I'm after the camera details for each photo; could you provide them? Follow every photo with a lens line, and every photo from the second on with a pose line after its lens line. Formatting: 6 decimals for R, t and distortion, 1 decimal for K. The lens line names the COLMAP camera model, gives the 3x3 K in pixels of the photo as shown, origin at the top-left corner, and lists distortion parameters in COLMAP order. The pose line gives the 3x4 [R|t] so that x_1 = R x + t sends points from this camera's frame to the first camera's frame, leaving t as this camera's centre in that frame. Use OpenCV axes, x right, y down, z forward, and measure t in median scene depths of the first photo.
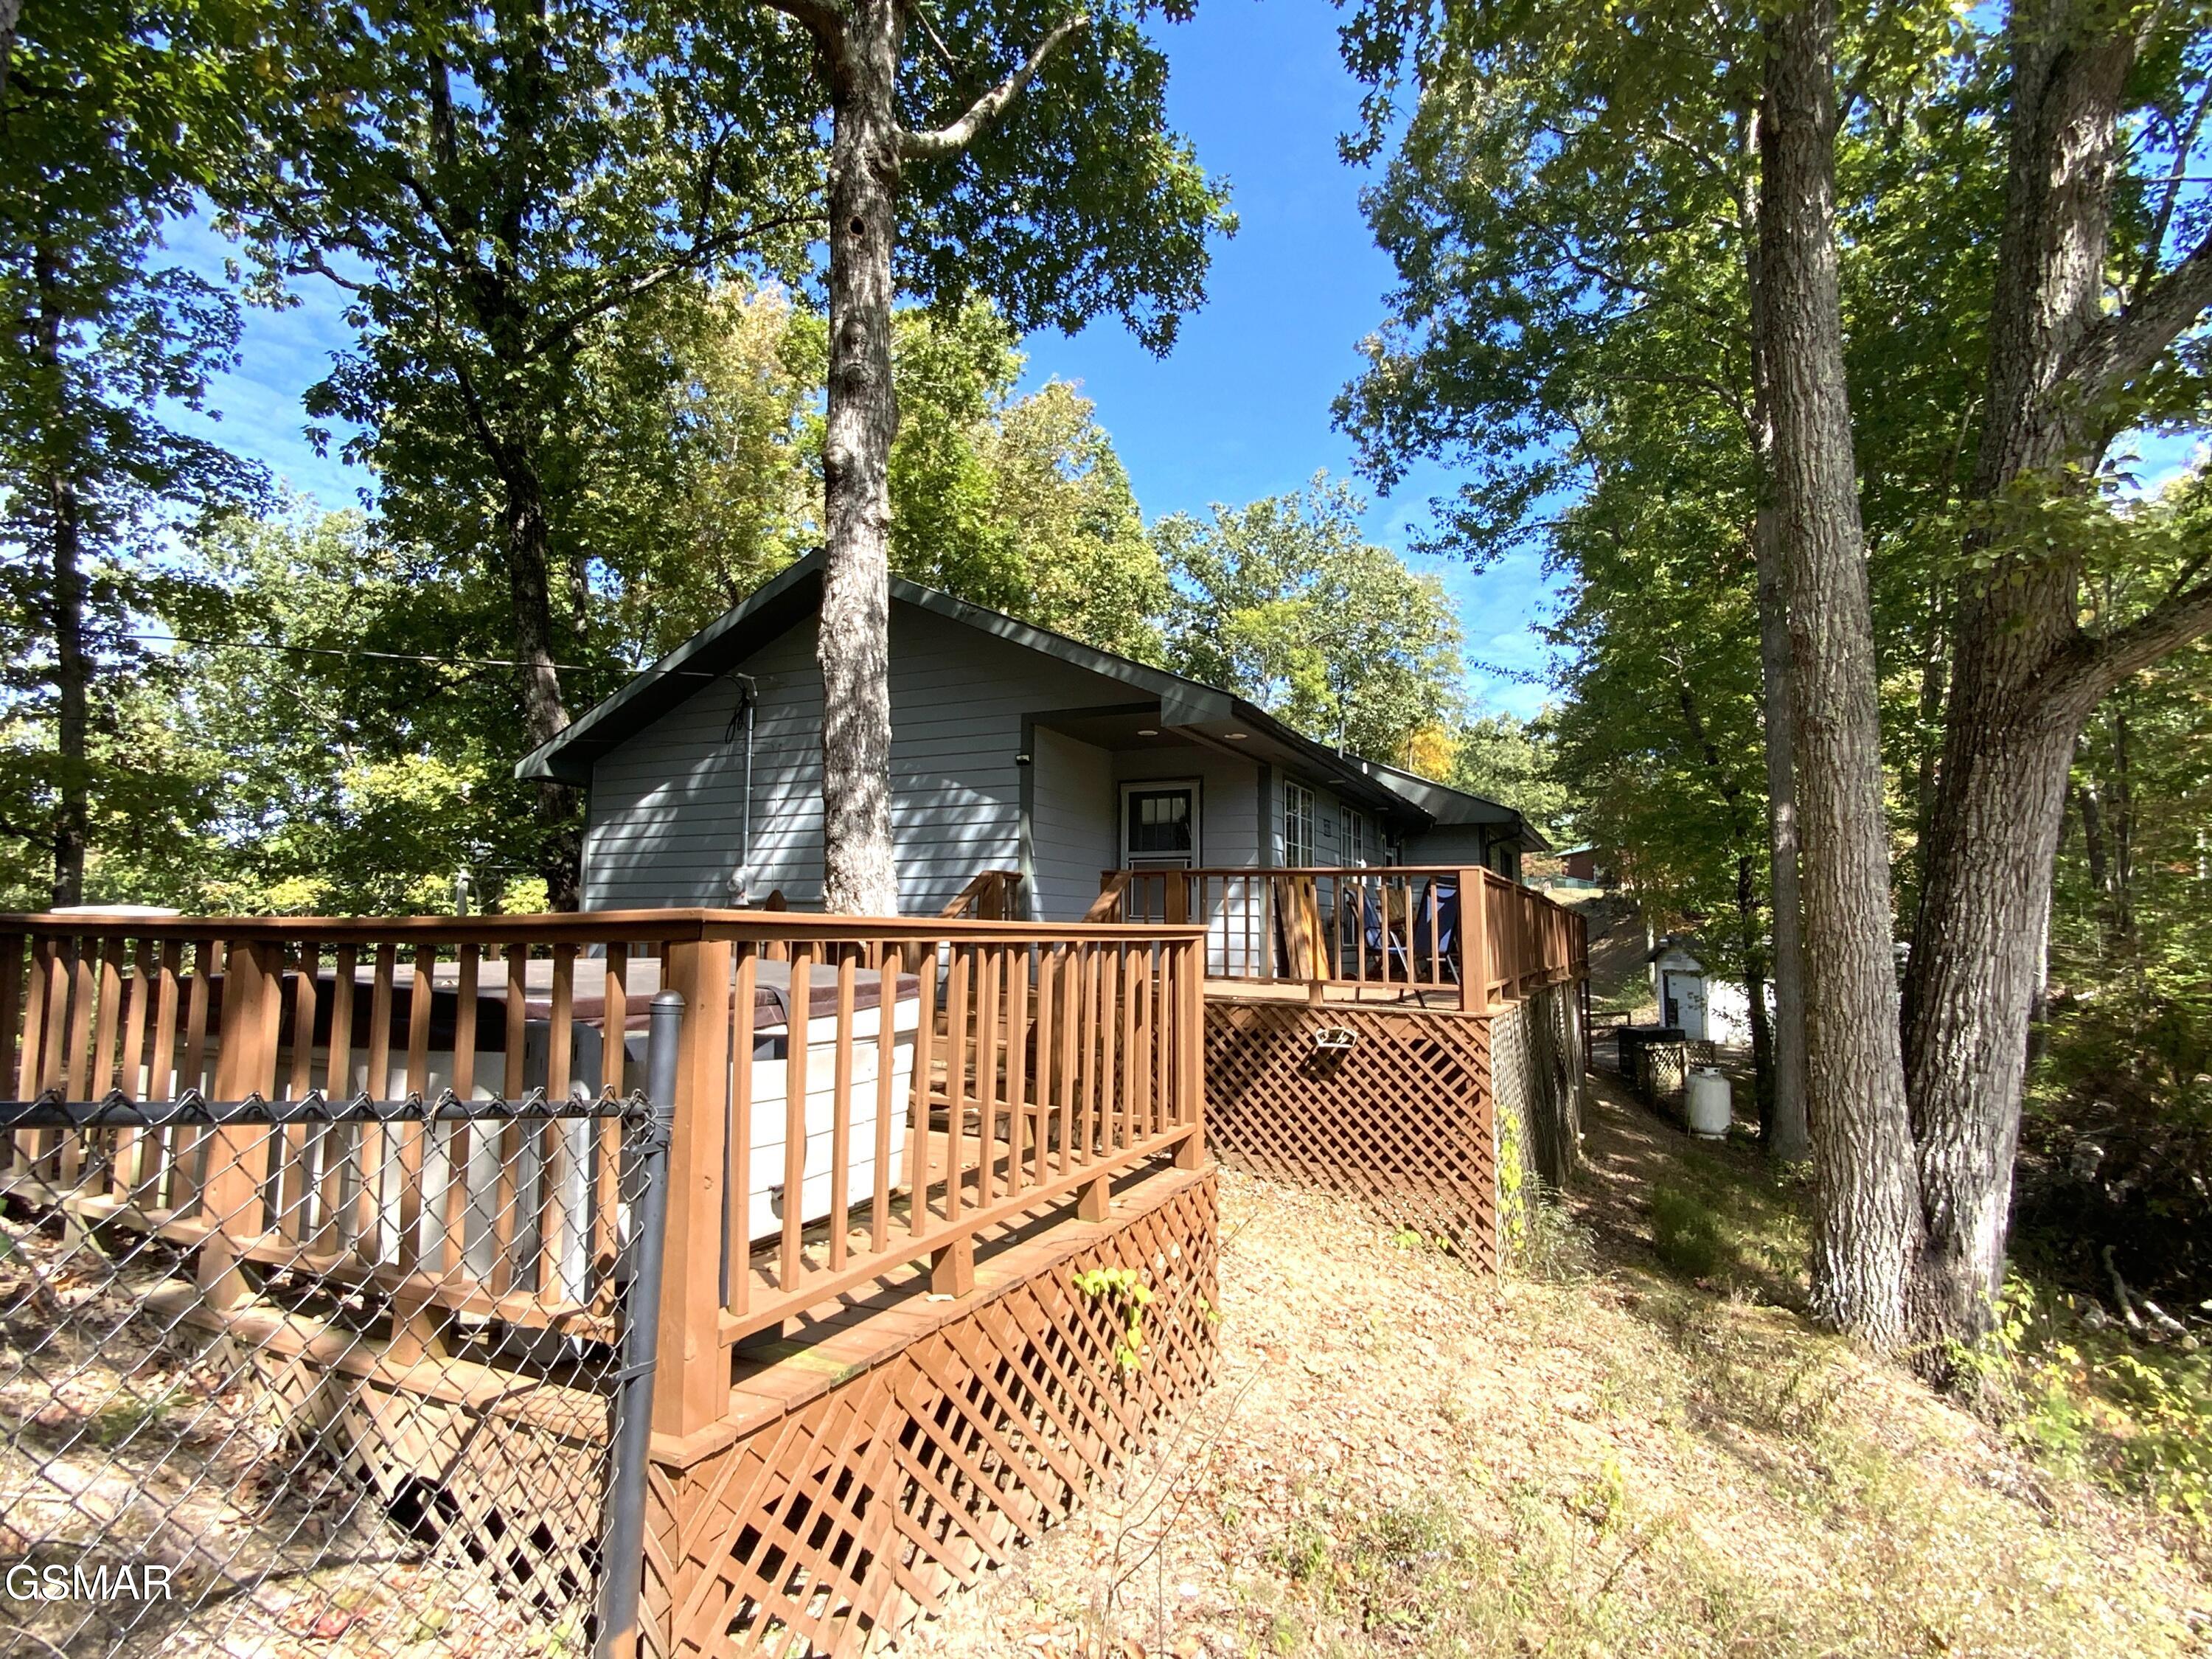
lens RADIAL K [[1064.2, 0, 1107.2], [0, 1064.2, 836.4], [0, 0, 1]] dist [0.018674, -0.000393]
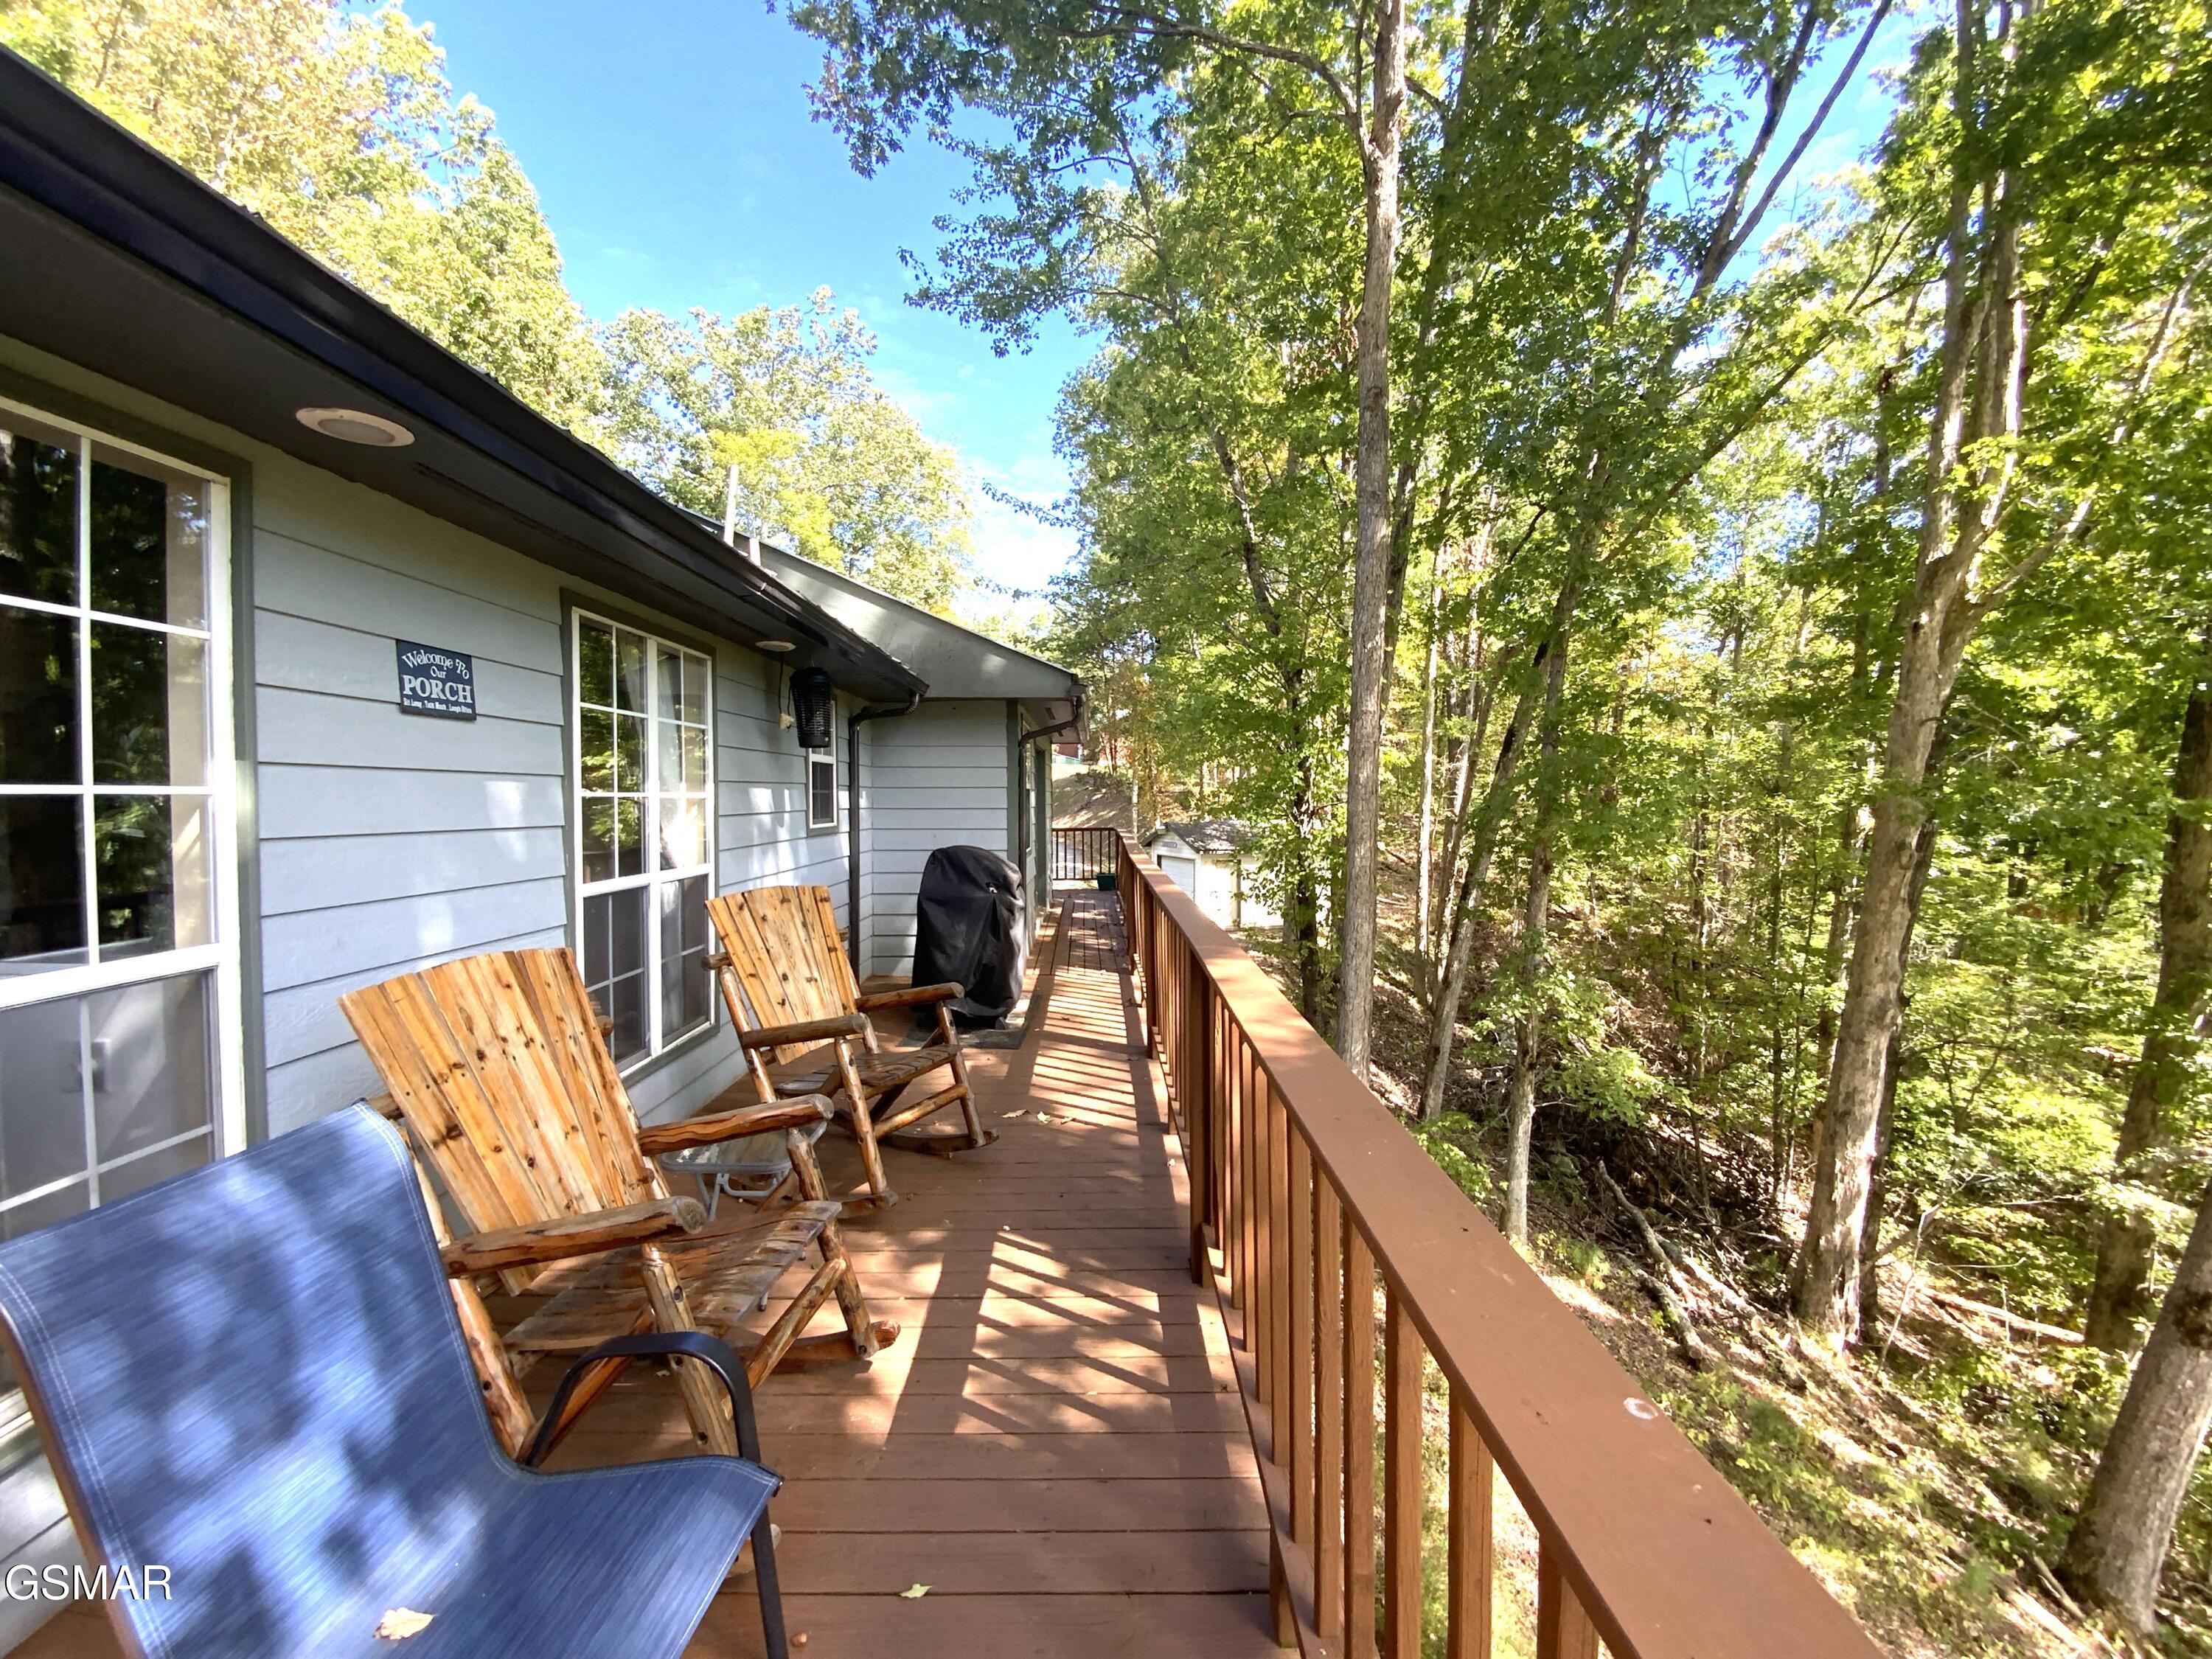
lens RADIAL K [[900.2, 0, 1093.3], [0, 900.2, 829.6], [0, 0, 1]] dist [-0.004020, -0.001349]
pose [[0.898619, -0.025081, 0.438013, 0.402669], [-0.031068, 0.992220, 0.120555, -0.004923], [-0.437629, -0.121941, 0.890848, 1.211103]]
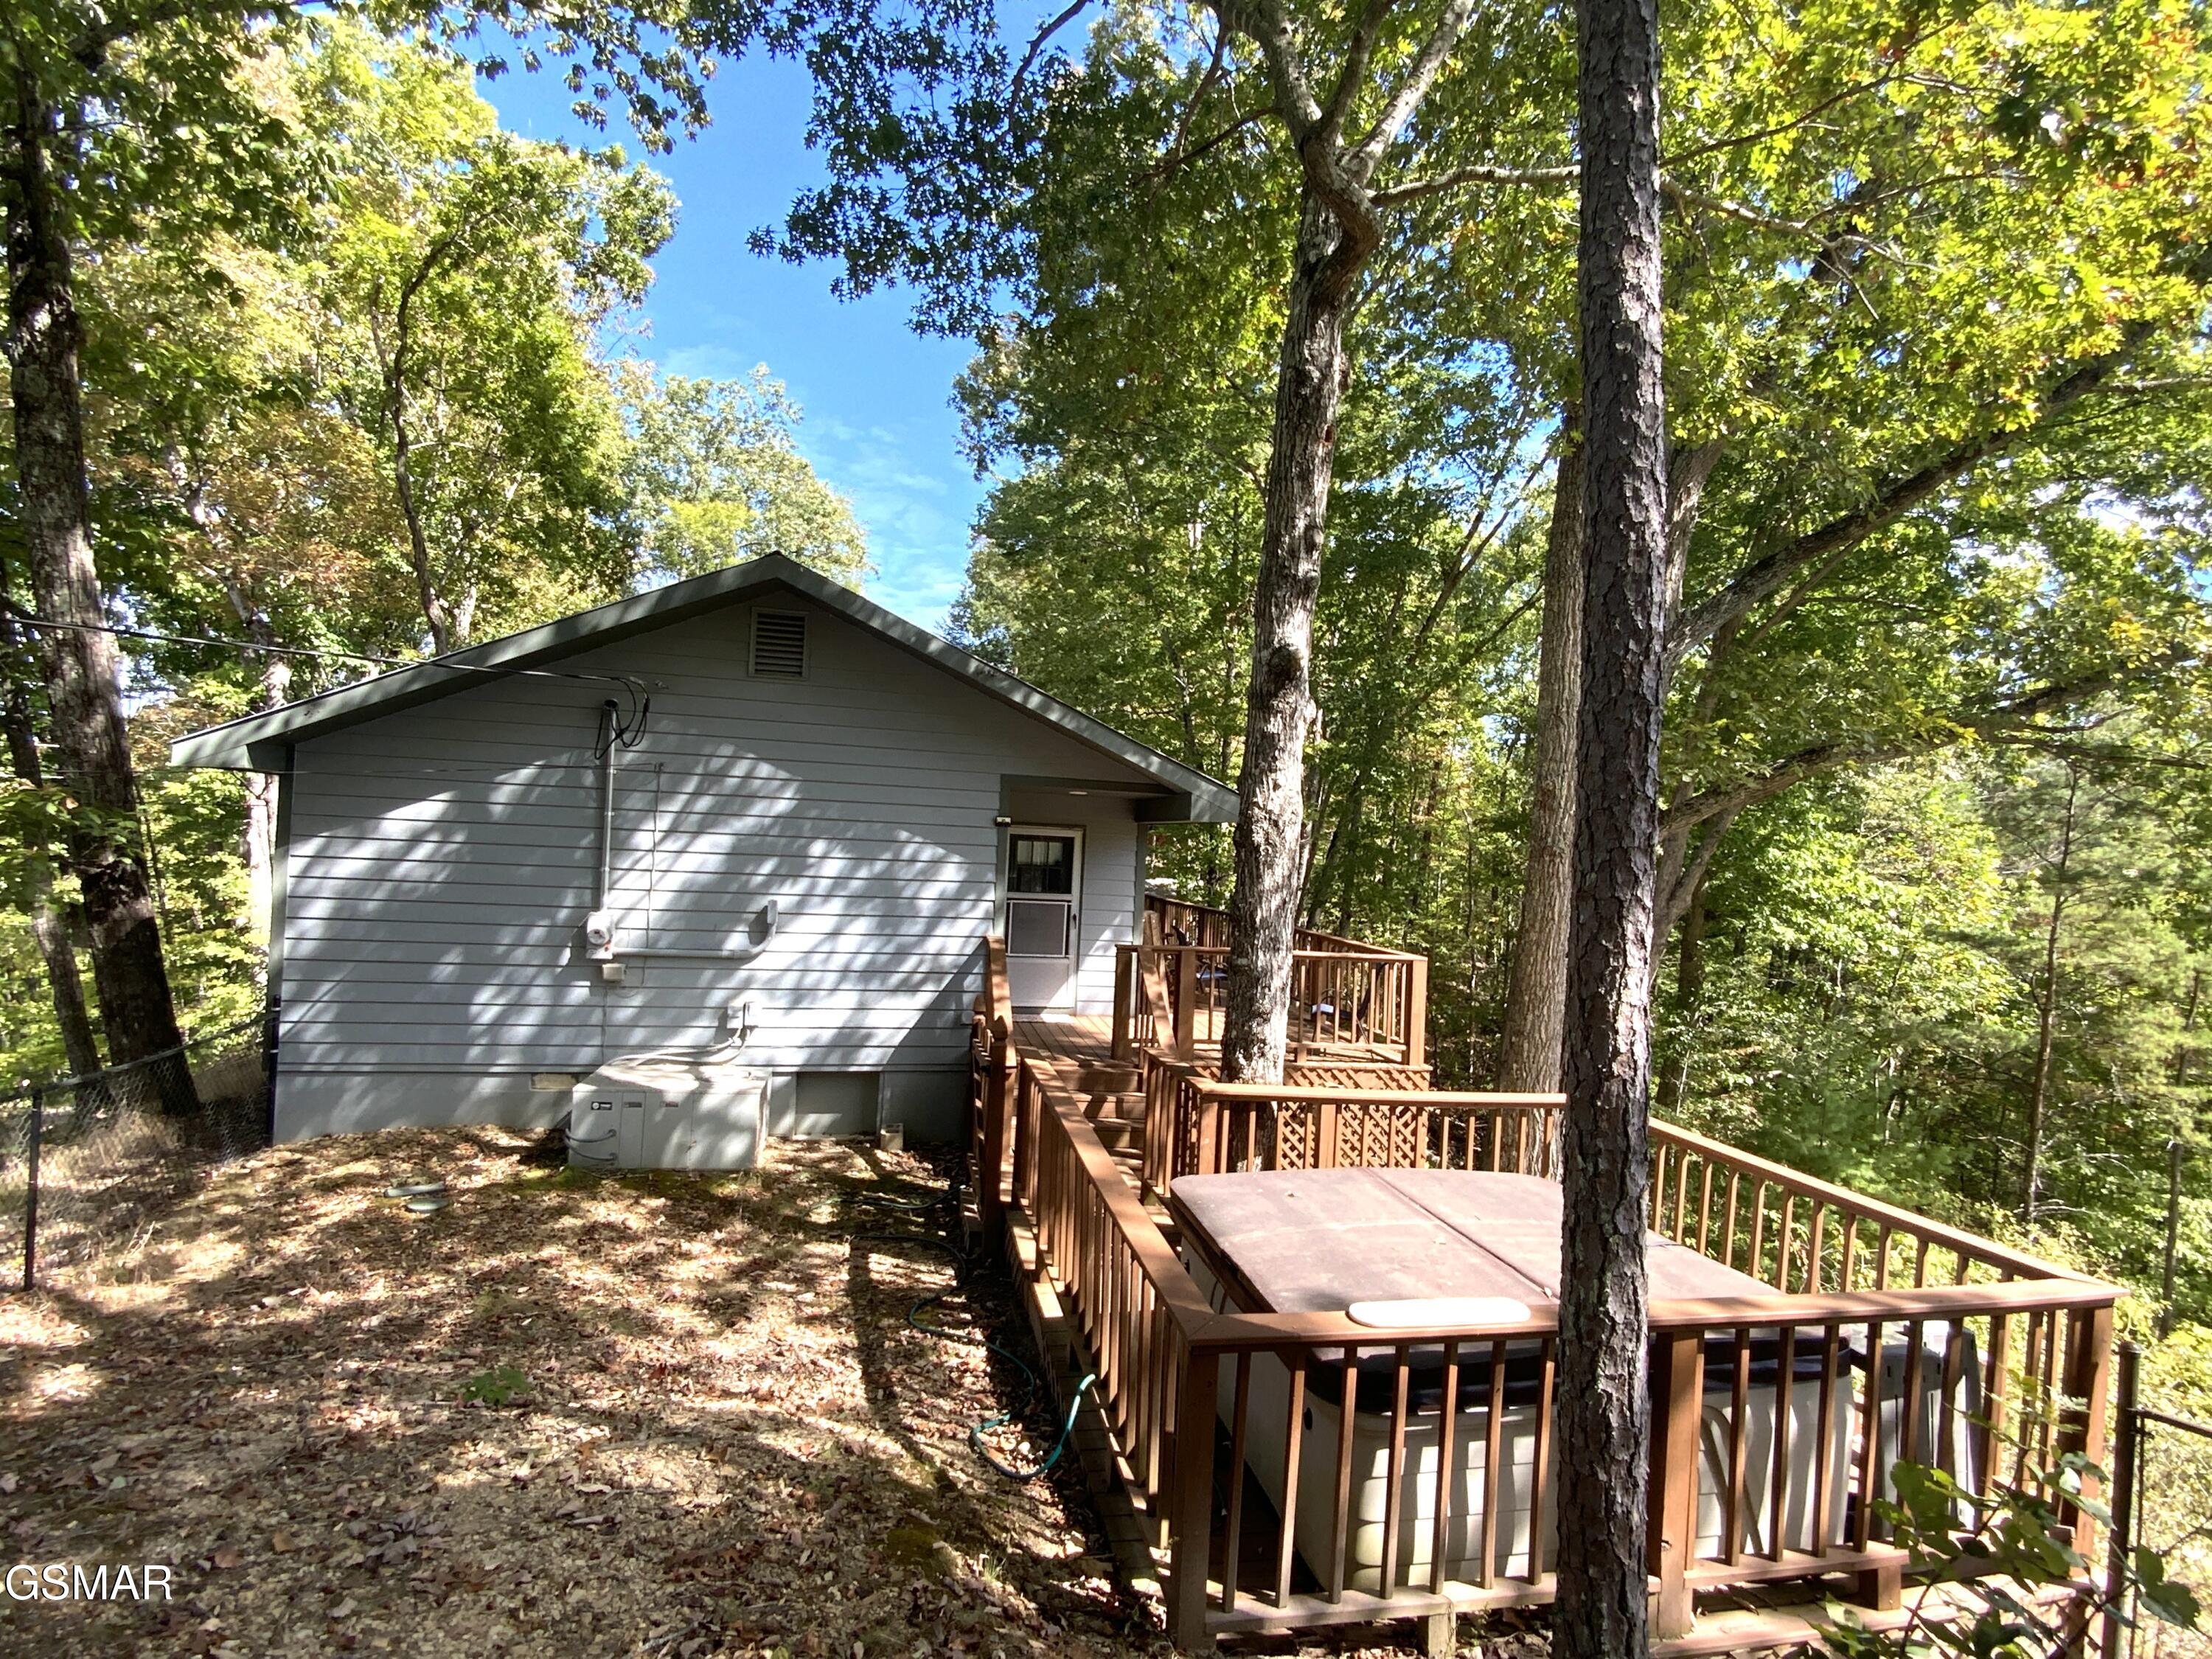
lens RADIAL K [[1064.2, 0, 1097.2], [0, 1064.2, 824.7], [0, 0, 1]] dist [0.018674, -0.000393]
pose [[0.796238, 0.038485, 0.603758, -0.763025], [-0.093736, 0.993771, 0.060275, -0.172243], [-0.597678, -0.104587, 0.794886, 0.191346]]
